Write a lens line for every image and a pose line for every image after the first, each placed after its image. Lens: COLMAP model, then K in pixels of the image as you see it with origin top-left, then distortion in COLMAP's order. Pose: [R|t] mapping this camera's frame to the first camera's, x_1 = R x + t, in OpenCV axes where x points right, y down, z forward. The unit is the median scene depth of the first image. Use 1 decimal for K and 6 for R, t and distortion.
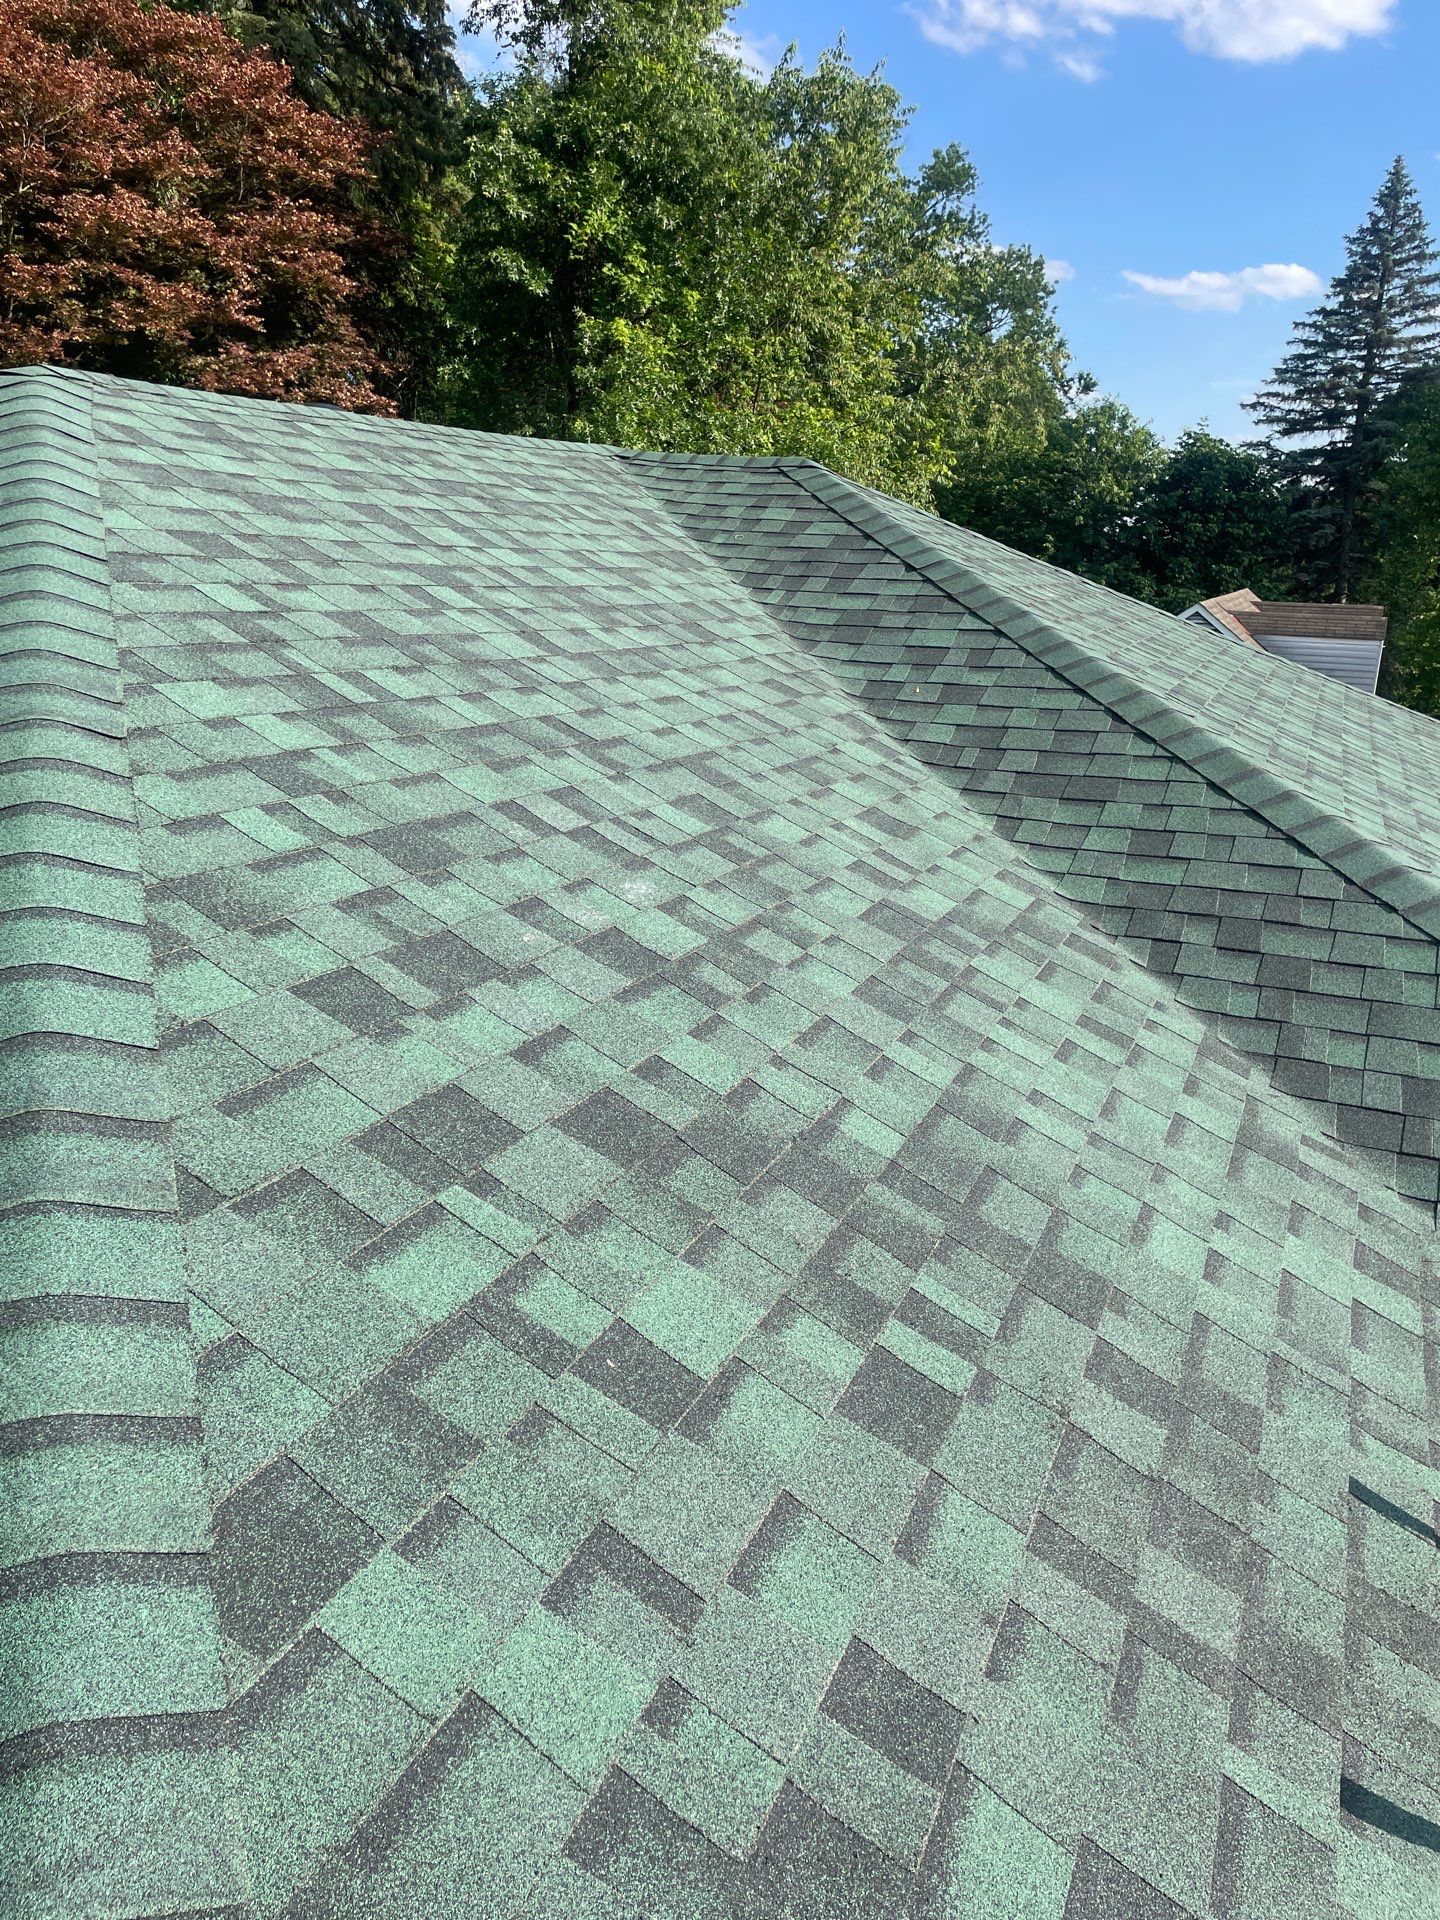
lens RADIAL K [[1464.8, 0, 713.3], [0, 1464.8, 981.1], [0, 0, 1]] dist [0.103330, -0.133346]
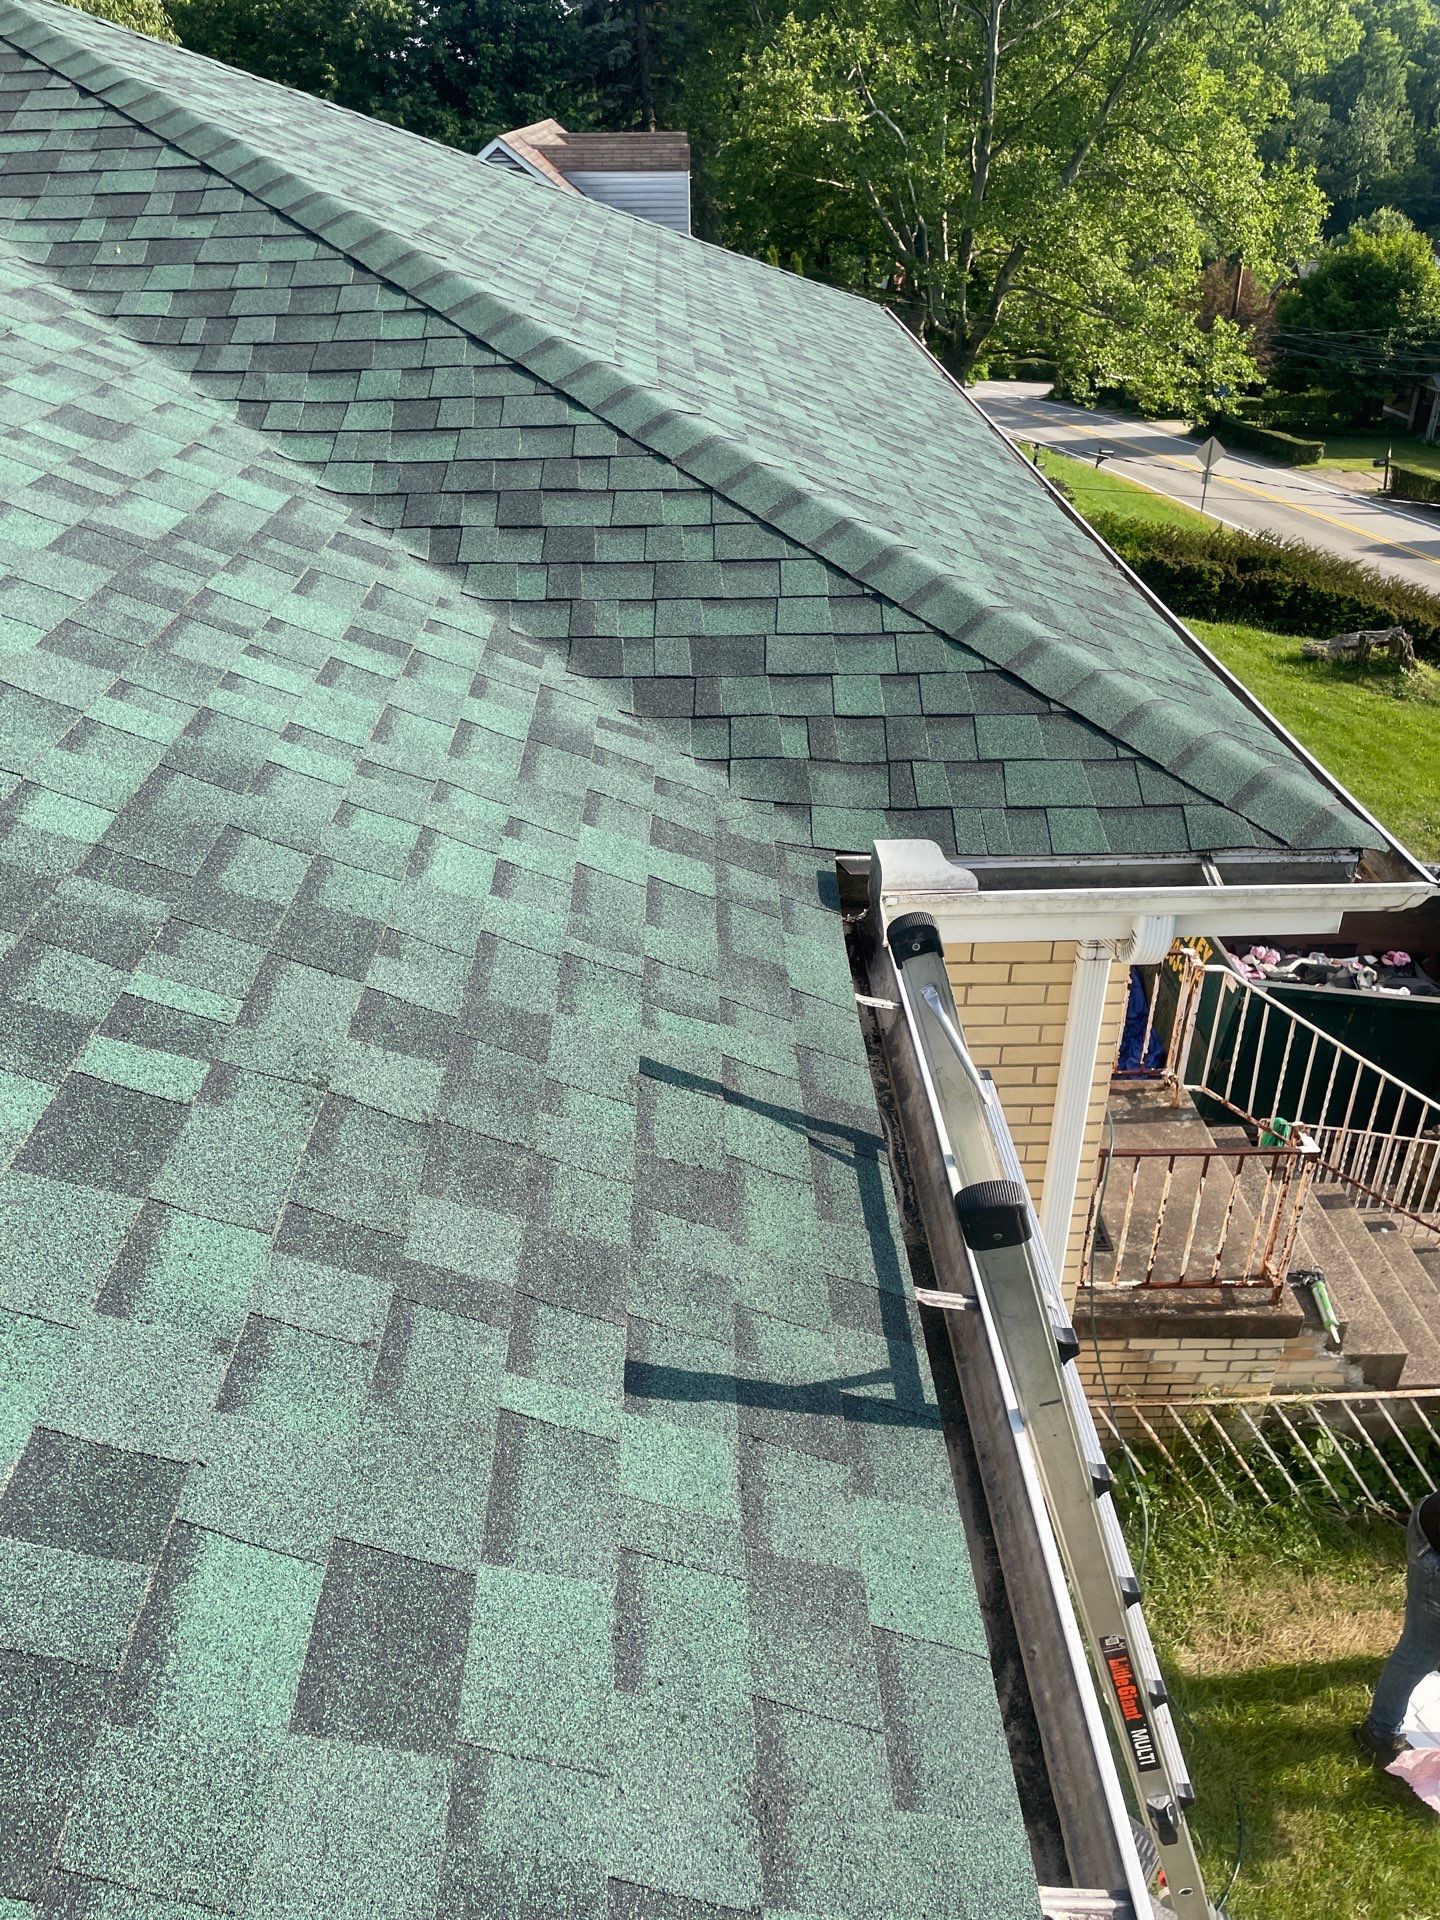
lens RADIAL K [[1464.8, 0, 713.3], [0, 1464.8, 981.1], [0, 0, 1]] dist [0.103330, -0.133346]
pose [[0.914085, -0.244885, 0.323234, 0.121635], [0.155659, 0.947901, 0.277945, 0.012735], [-0.374459, -0.203751, 0.904581, 0.074258]]
